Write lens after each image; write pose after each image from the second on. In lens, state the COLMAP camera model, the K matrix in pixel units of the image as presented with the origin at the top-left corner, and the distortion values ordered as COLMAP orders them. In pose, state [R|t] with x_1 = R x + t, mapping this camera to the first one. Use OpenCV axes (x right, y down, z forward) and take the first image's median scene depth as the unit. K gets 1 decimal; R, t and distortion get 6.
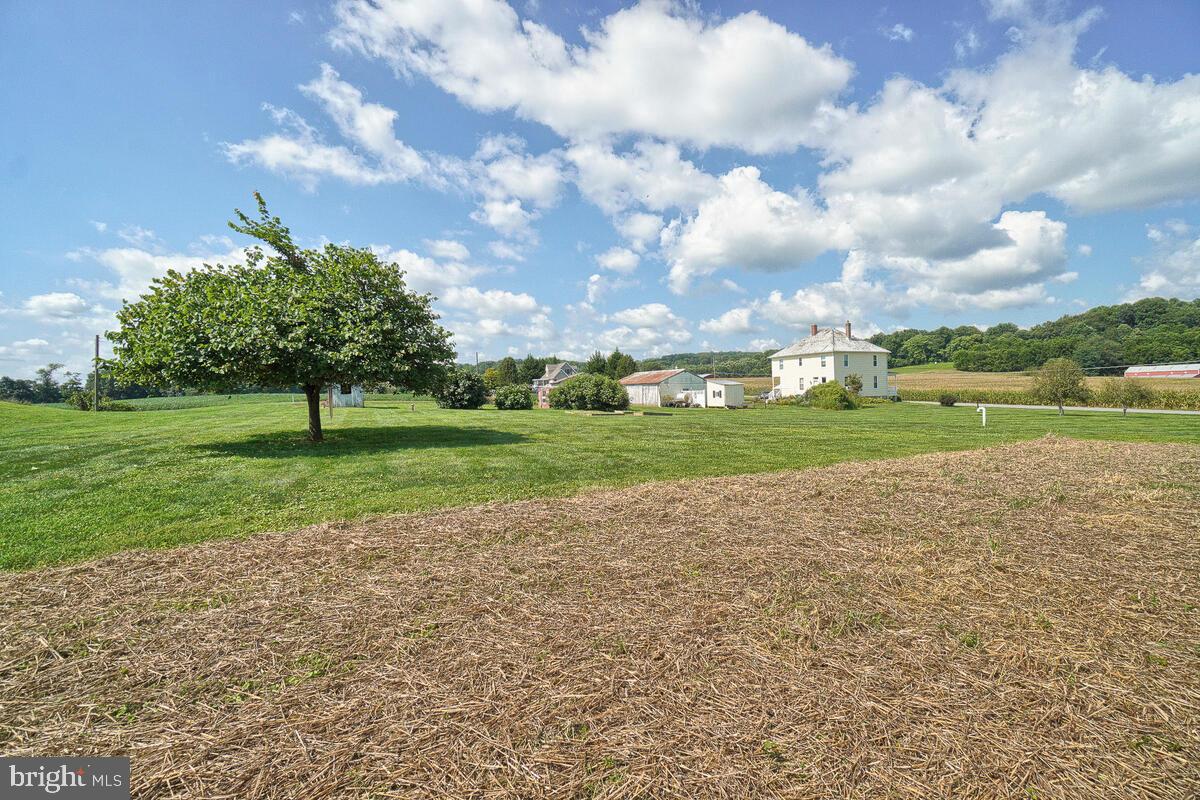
lens RADIAL K [[531.5, 0, 602.3], [0, 531.5, 400.2], [0, 0, 1]] dist [-0.036168, 0.003161]
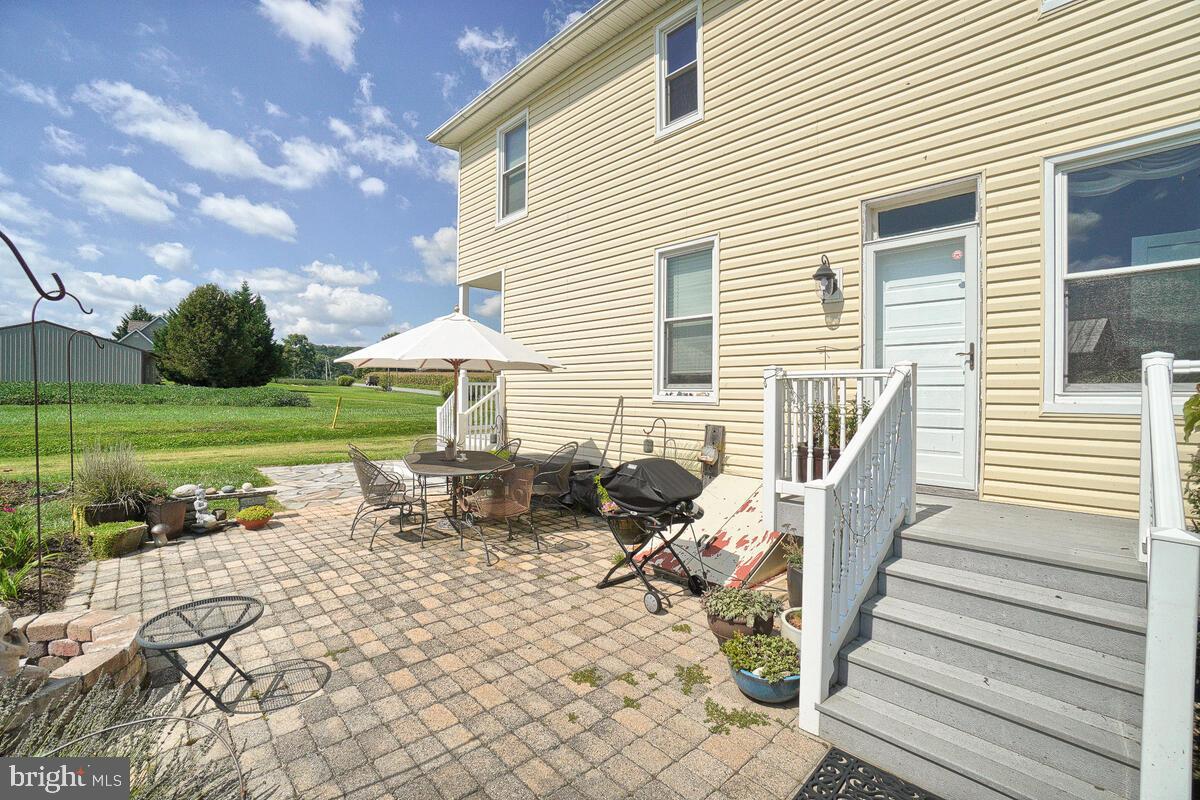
lens RADIAL K [[531.5, 0, 599.5], [0, 531.5, 392.7], [0, 0, 1]] dist [-0.036168, 0.003161]
pose [[0.956002, 0.032364, 0.291569, 0.351309], [-0.029441, 0.999463, -0.014408, -0.017074], [-0.291878, 0.005190, 0.956441, 0.958558]]
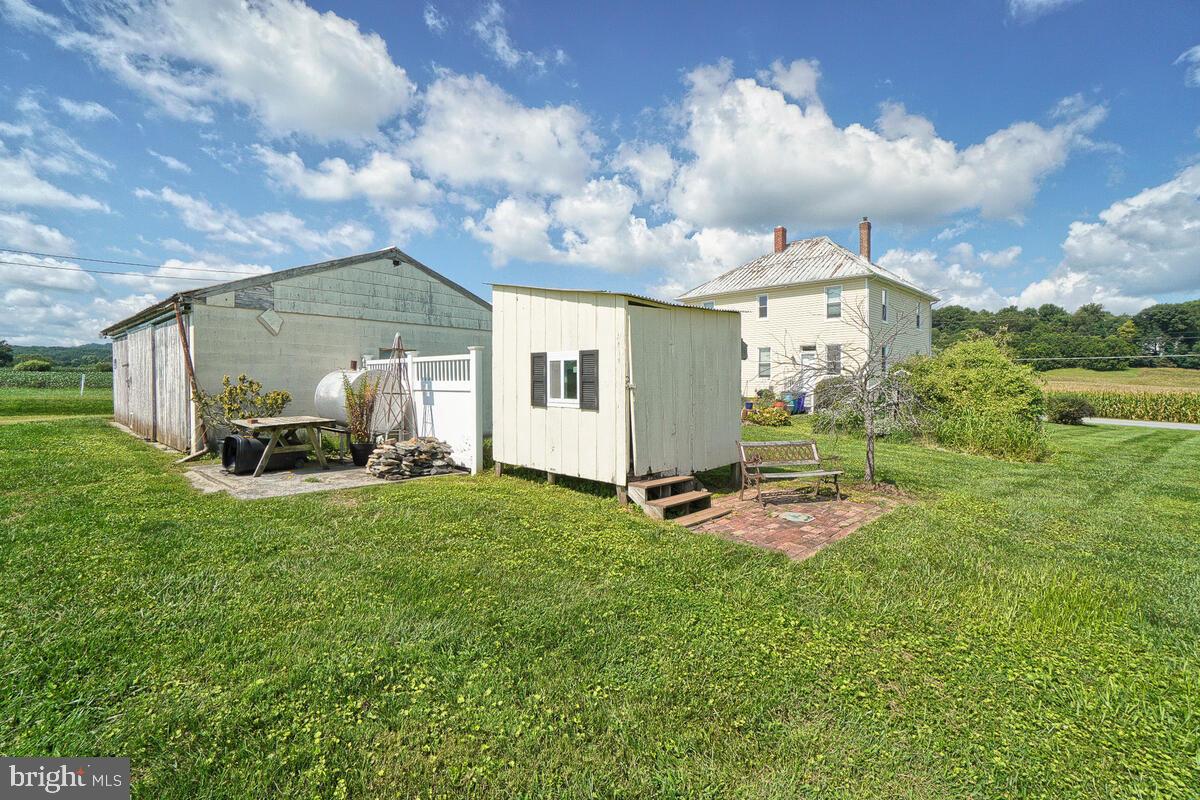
lens RADIAL K [[531.5, 0, 605.2], [0, 531.5, 397.6], [0, 0, 1]] dist [-0.036168, 0.003161]
pose [[0.953644, 0.018584, 0.300362, 0.145624], [-0.024102, 0.999602, 0.014675, -0.007114], [-0.299970, -0.021234, 0.953712, 0.677841]]
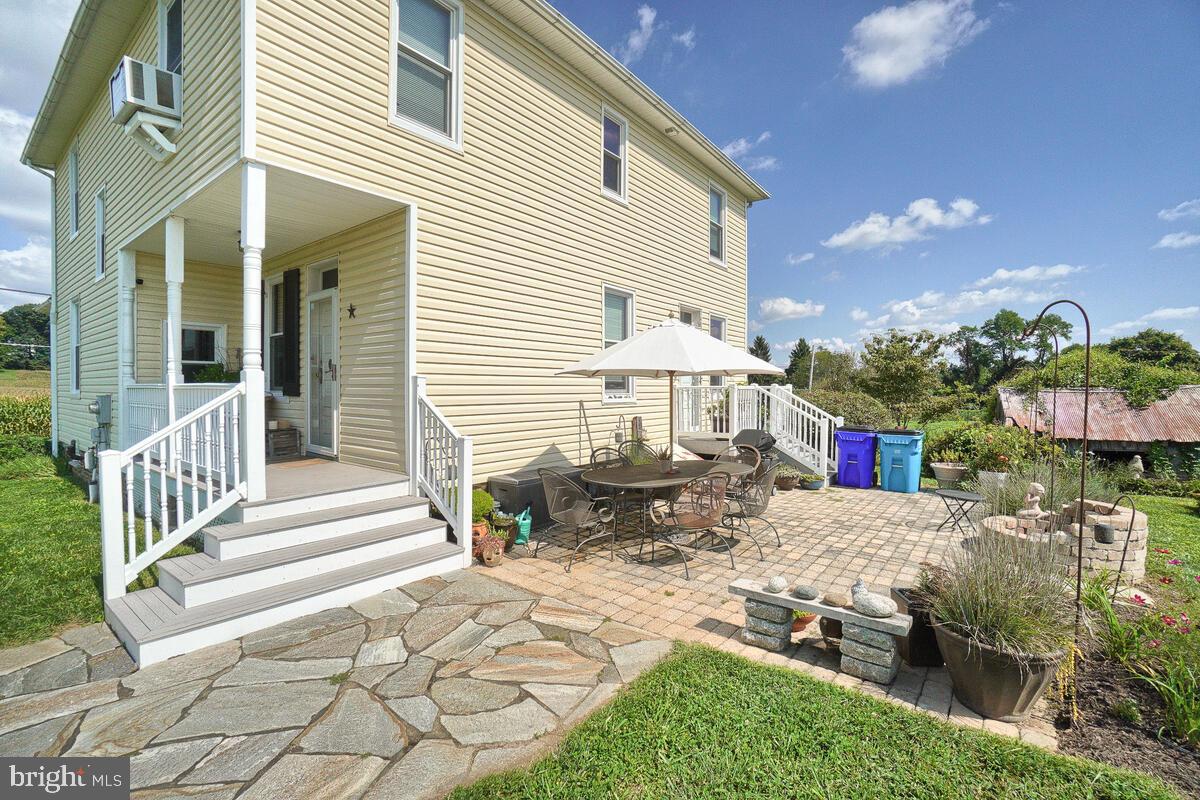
lens RADIAL K [[531.5, 0, 594.1], [0, 531.5, 394.7], [0, 0, 1]] dist [-0.036168, 0.003161]
pose [[-0.439308, 0.013324, 0.898238, 0.280716], [0.014359, 0.999866, -0.007808, -0.018212], [-0.898222, 0.009468, -0.439440, 1.102405]]
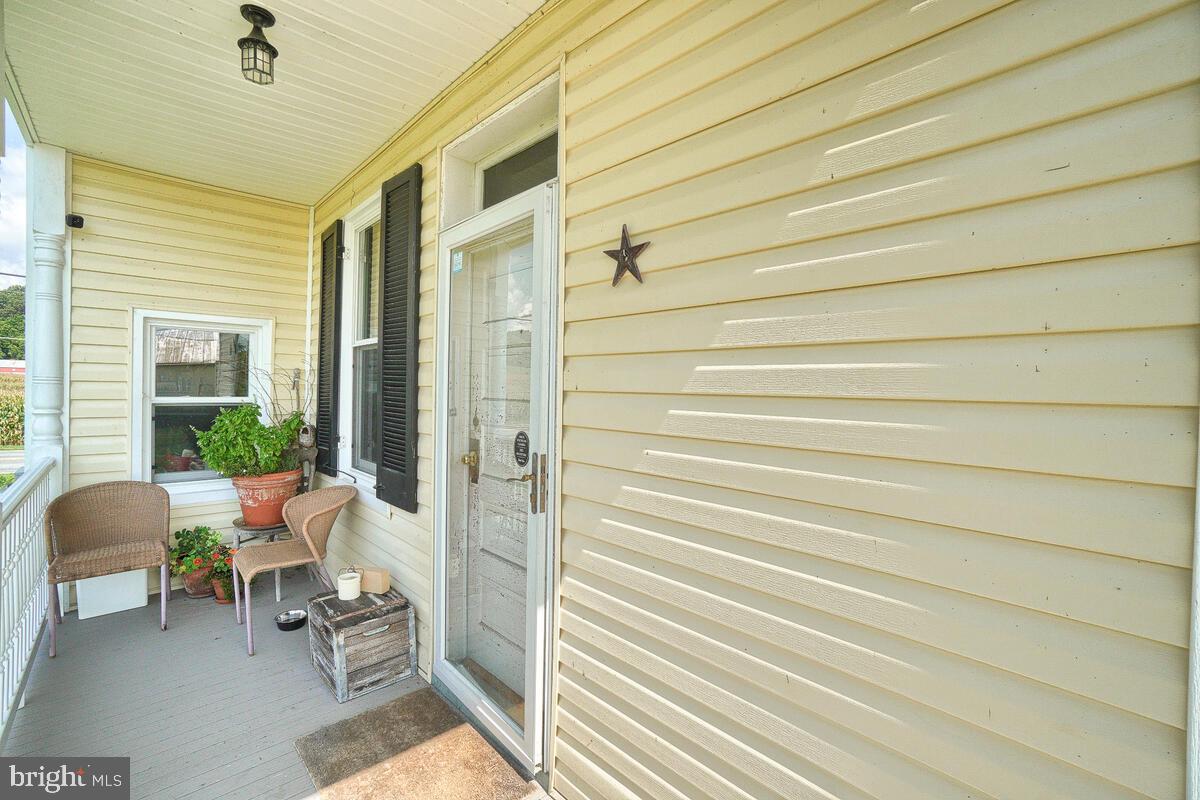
lens RADIAL K [[531.5, 0, 597.1], [0, 531.5, 400.0], [0, 0, 1]] dist [-0.036168, 0.003161]
pose [[-0.287822, 0.001862, 0.957682, 0.361308], [-0.006140, 0.999974, -0.003789, -0.027922], [-0.957664, -0.006971, -0.287803, 1.107709]]
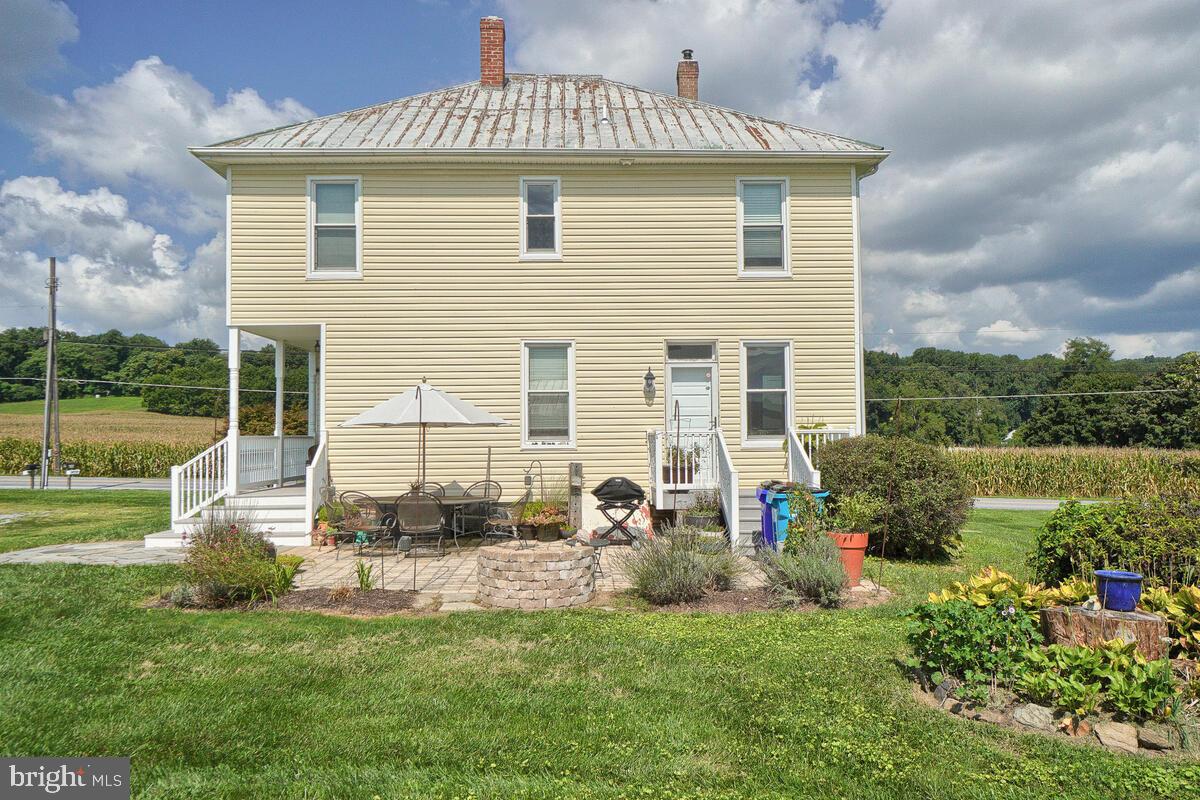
lens RADIAL K [[895.1, 0, 599.1], [0, 895.1, 400.1], [0, 0, 1]] dist [0.013934, 0.000836]
pose [[0.415789, 0.061384, 0.907387, 0.192640], [0.006376, 0.997498, -0.070401, -0.013413], [-0.909439, 0.035058, 0.414357, 0.936588]]
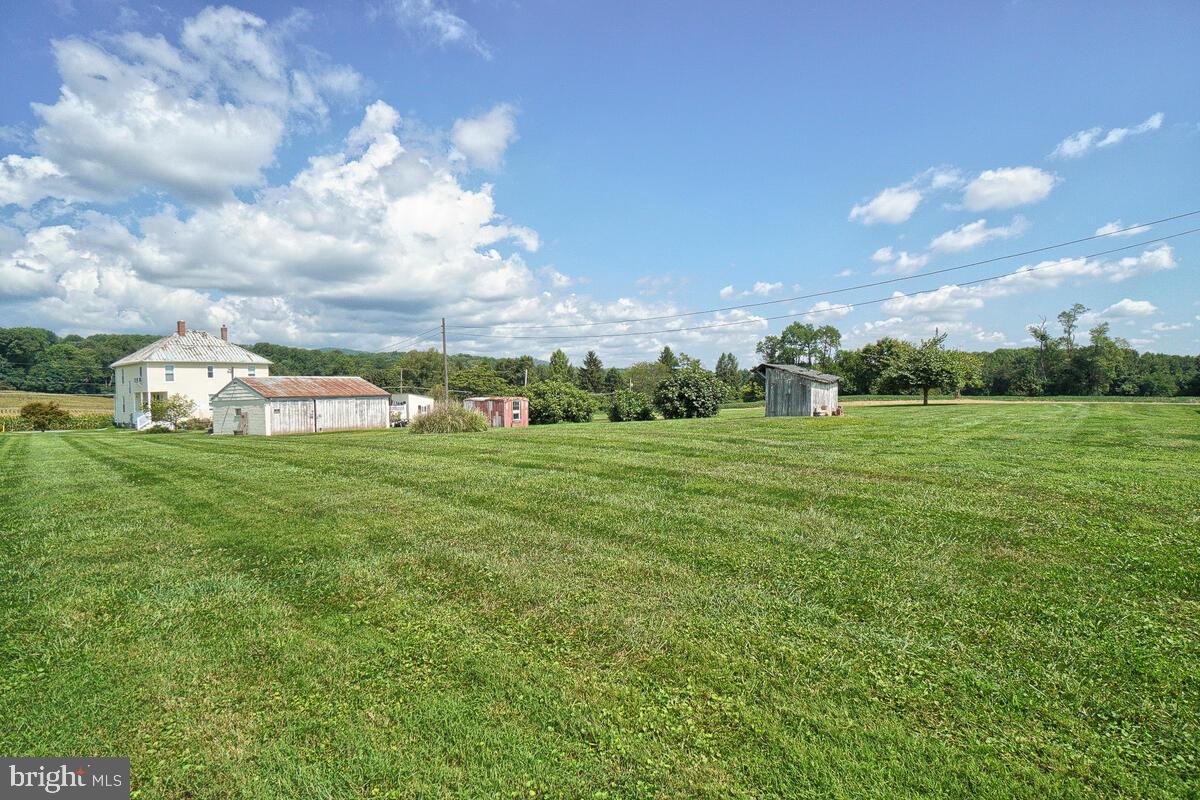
lens RADIAL K [[610.4, 0, 594.5], [0, 610.4, 402.5], [0, 0, 1]] dist [-0.000936, 0.000507]
pose [[-0.408929, 0.016196, 0.912422, -0.670107], [0.040952, 0.999161, 0.000618, -0.008002], [-0.911647, 0.037618, -0.409249, 0.895039]]
